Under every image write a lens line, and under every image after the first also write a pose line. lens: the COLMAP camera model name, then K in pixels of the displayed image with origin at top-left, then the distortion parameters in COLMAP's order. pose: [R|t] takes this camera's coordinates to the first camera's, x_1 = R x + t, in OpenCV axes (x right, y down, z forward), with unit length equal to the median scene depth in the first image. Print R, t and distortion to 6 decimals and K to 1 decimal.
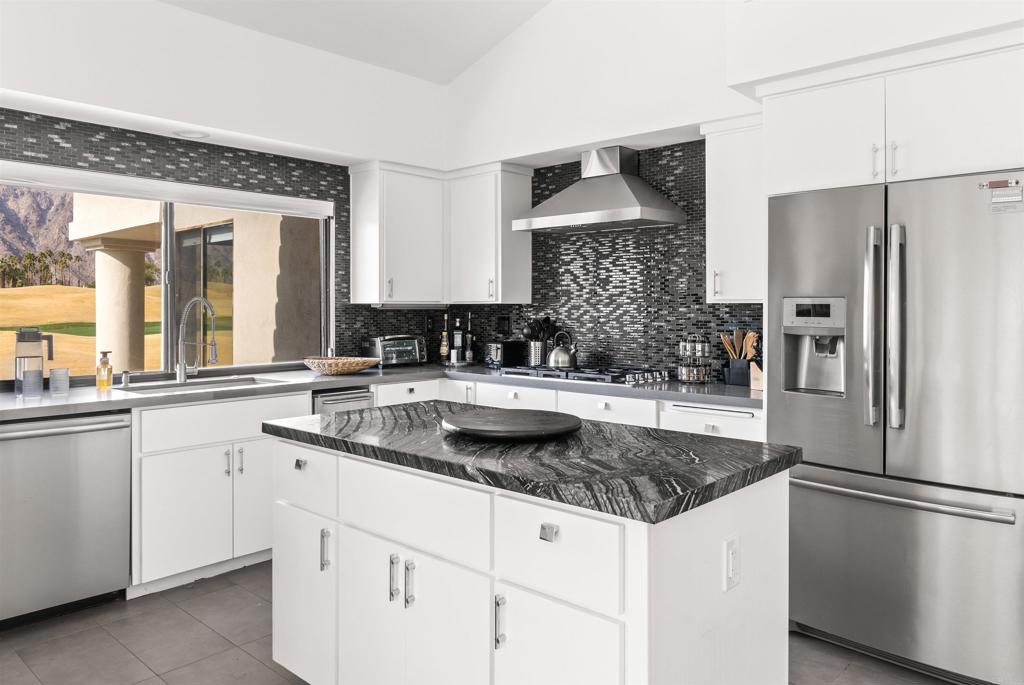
lens RADIAL K [[705.3, 0, 510.5], [0, 705.3, 313.0], [0, 0, 1]] dist [0.006543, 0.004822]
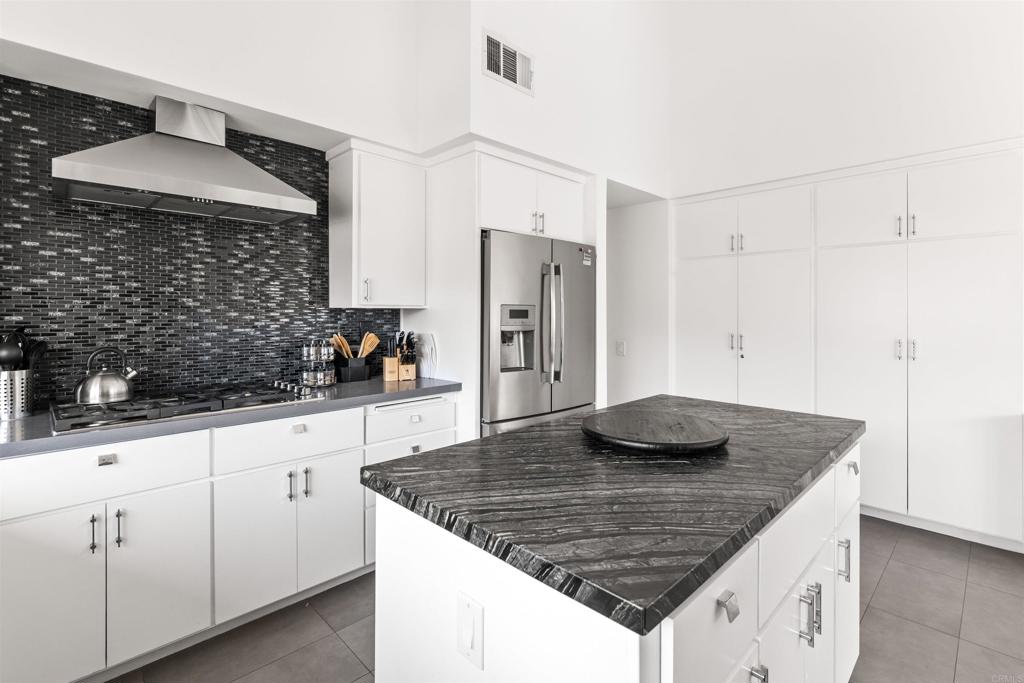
lens RADIAL K [[475.4, 0, 503.8], [0, 475.4, 316.5], [0, 0, 1]] dist [0.004579, 0.000212]
pose [[0.072436, -0.008801, 0.997334, -0.355273], [0.008275, 0.999932, 0.008223, -0.004327], [-0.997339, 0.007658, 0.072504, 0.611036]]
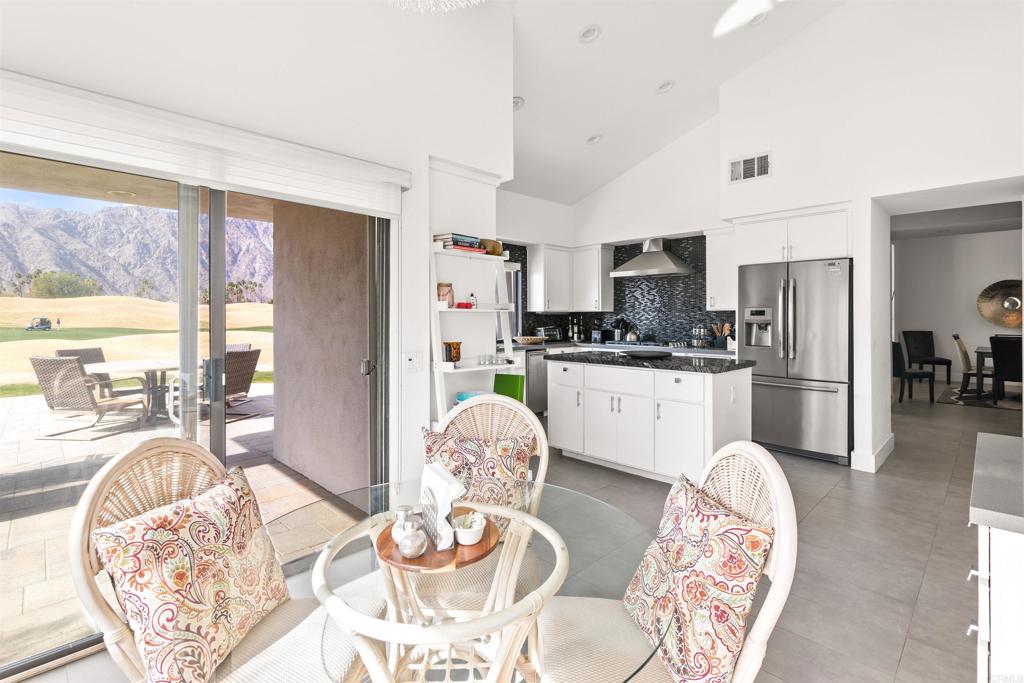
lens RADIAL K [[475.4, 0, 508.9], [0, 475.4, 322.4], [0, 0, 1]] dist [0.004579, 0.000212]
pose [[0.998729, -0.000023, -0.050400, -0.234092], [0.000233, 0.999991, 0.004151, 0.014622], [0.050399, -0.004157, 0.998721, -0.463791]]
